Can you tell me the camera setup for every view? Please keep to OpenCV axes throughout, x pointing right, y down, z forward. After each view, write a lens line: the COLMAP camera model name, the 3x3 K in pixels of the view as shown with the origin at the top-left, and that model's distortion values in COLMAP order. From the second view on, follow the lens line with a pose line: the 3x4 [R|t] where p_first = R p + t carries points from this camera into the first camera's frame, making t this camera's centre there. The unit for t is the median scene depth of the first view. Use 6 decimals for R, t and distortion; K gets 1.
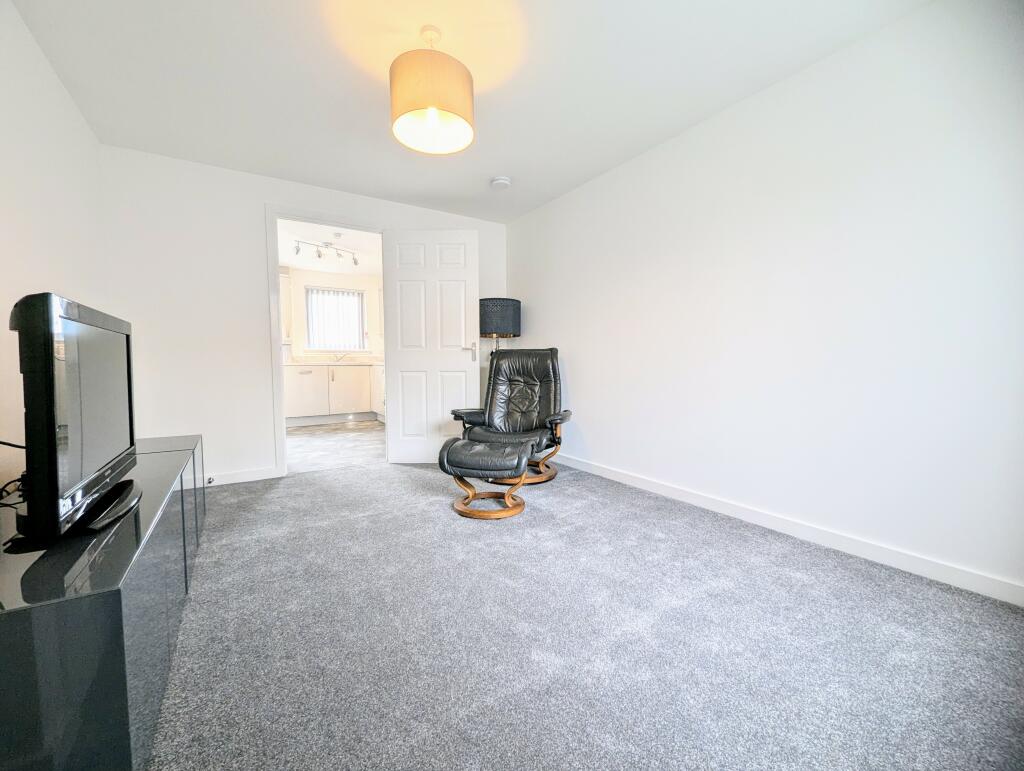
lens RADIAL K [[429.9, 0, 507.9], [0, 429.9, 386.6], [0, 0, 1]] dist [0.003975, 0.000161]
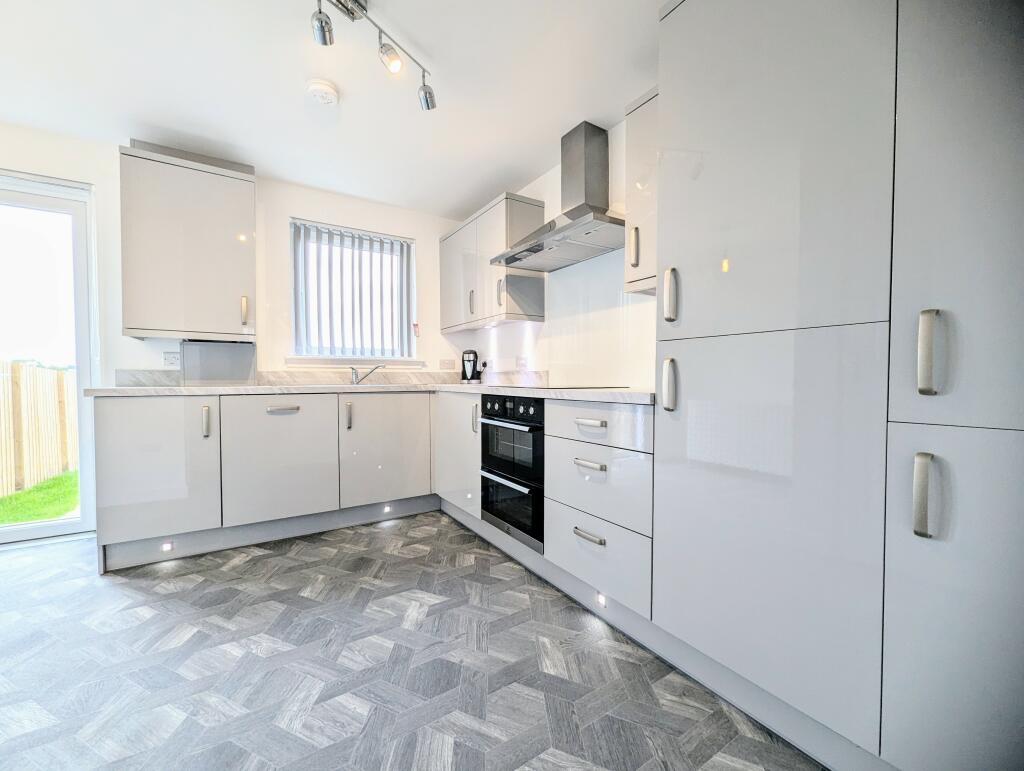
lens RADIAL K [[429.9, 0, 514.1], [0, 429.9, 383.8], [0, 0, 1]] dist [0.003975, 0.000161]
pose [[0.999976, 0.004921, 0.004971, -0.229402], [-0.004702, 0.999063, -0.043029, -0.037995], [-0.005178, 0.043005, 0.999061, 0.532981]]
